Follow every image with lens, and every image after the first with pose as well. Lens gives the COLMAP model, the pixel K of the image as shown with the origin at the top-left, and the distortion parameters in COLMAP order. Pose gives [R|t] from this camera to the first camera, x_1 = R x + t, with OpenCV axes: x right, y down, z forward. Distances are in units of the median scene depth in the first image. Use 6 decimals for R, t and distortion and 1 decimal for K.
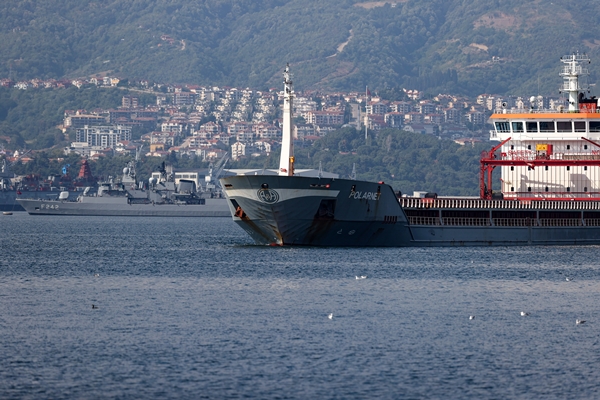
lens RADIAL K [[3019.0, 0, 300.1], [0, 3019.0, 199.5], [0, 0, 1]] dist [-0.036775, 0.000000]
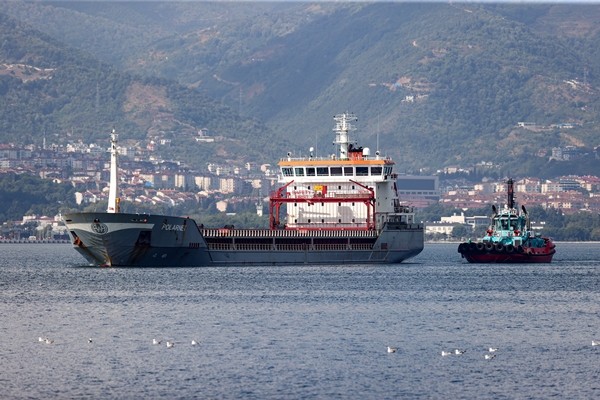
lens RADIAL K [[3019.0, 0, 301.2], [0, 3019.0, 199.6], [0, 0, 1]] dist [-0.036775, 0.000000]
pose [[0.998745, -0.006981, 0.049602, 0.010796], [0.007435, 0.999932, -0.008990, -0.001135], [-0.049536, 0.009348, 0.998729, -0.280674]]
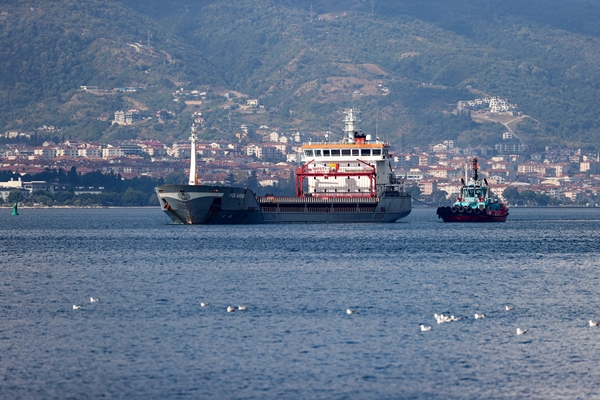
lens RADIAL K [[3019.0, 0, 299.3], [0, 3019.0, 199.9], [0, 0, 1]] dist [-0.036775, 0.000000]
pose [[0.996536, -0.009625, 0.082605, -0.081238], [0.009481, 0.999953, 0.002130, -0.002030], [-0.082622, -0.001339, 0.996580, -0.703148]]
